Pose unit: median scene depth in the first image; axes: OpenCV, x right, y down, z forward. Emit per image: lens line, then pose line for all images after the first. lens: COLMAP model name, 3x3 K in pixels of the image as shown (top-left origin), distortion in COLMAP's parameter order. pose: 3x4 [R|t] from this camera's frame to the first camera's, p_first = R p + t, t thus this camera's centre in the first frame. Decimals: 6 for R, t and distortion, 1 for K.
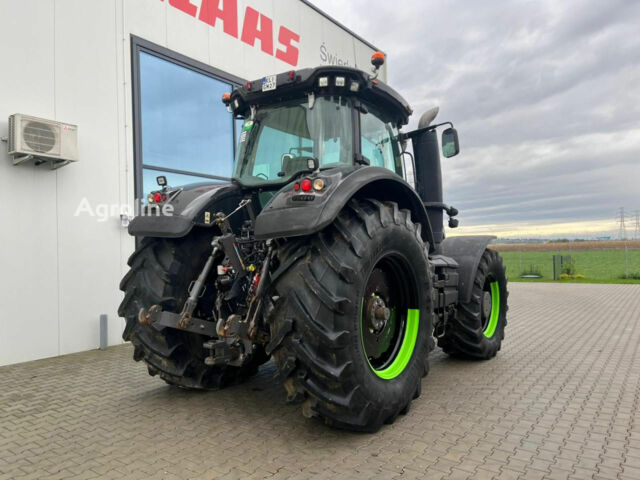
lens RADIAL K [[485.3, 0, 315.0], [0, 485.3, 241.1], [0, 0, 1]] dist [0.083309, -0.109557]
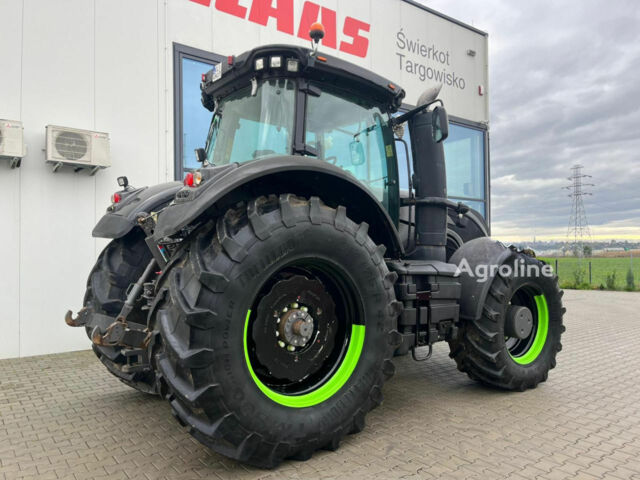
lens RADIAL K [[485.3, 0, 315.0], [0, 485.3, 241.1], [0, 0, 1]] dist [0.083309, -0.109557]
pose [[0.953905, 0.003565, -0.300089, 0.344568], [-0.004652, 0.999985, -0.002908, -0.001288], [0.300074, 0.004170, 0.953907, 0.162905]]
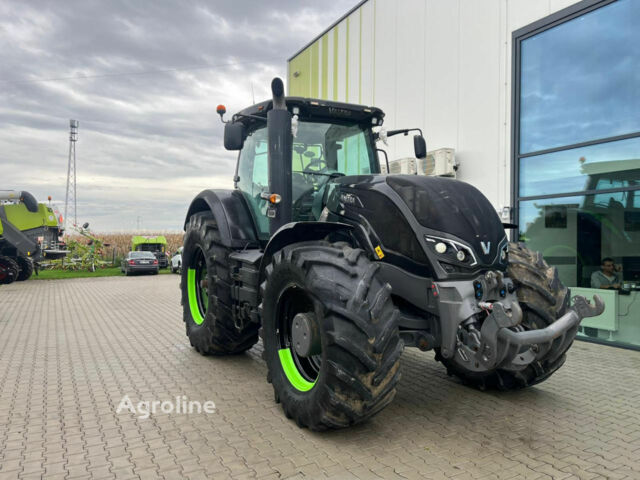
lens RADIAL K [[485.3, 0, 315.0], [0, 485.3, 241.1], [0, 0, 1]] dist [0.083309, -0.109557]
pose [[-0.439527, 0.015338, -0.898099, 1.155076], [0.018115, 0.999802, 0.008210, 0.005549], [0.898047, -0.012660, -0.439718, 1.671132]]
